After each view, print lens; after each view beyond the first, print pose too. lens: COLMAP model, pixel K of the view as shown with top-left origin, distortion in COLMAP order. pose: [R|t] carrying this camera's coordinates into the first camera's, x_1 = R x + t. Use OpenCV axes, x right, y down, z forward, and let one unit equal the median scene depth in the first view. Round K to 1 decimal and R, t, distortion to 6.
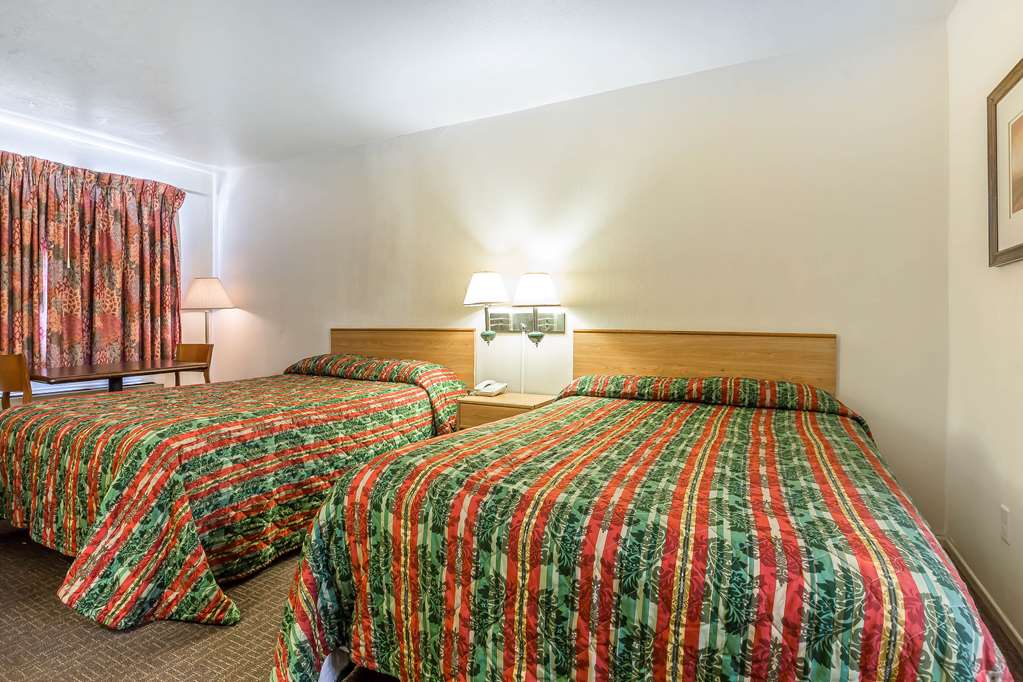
lens RADIAL K [[452.3, 0, 513.2], [0, 452.3, 326.8], [0, 0, 1]] dist [-0.003151, -0.000241]
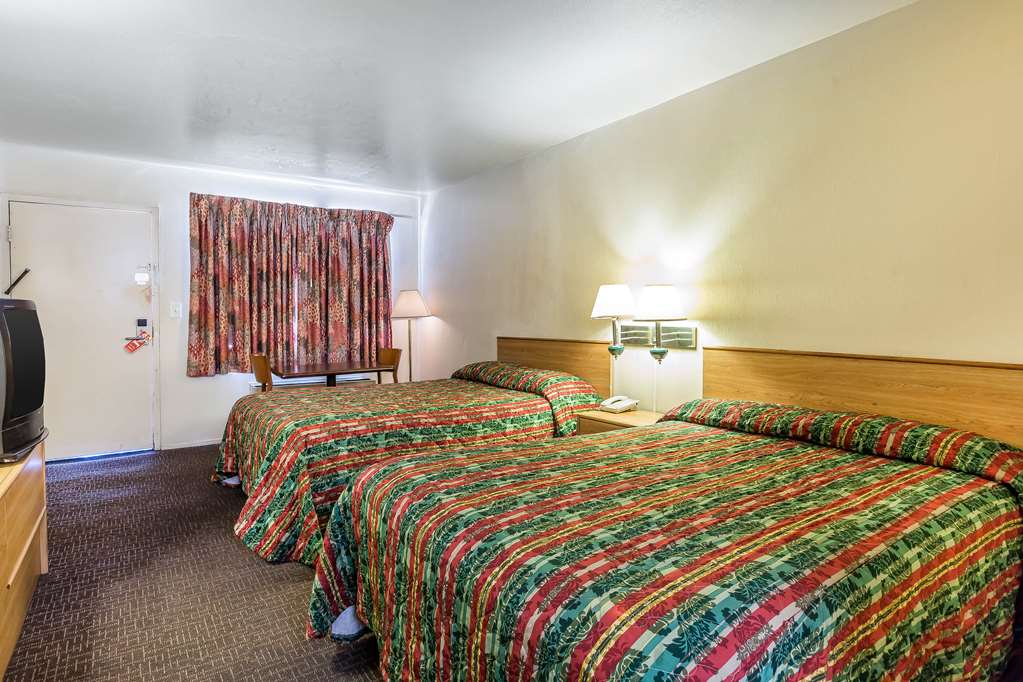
lens RADIAL K [[475.1, 0, 511.5], [0, 475.1, 341.0], [0, 0, 1]] dist [0.000131, 0.000134]
pose [[0.914740, 0.016352, -0.403713, 0.178991], [-0.008836, 0.999751, 0.020473, -0.021359], [0.403947, -0.015160, 0.914657, -0.014918]]
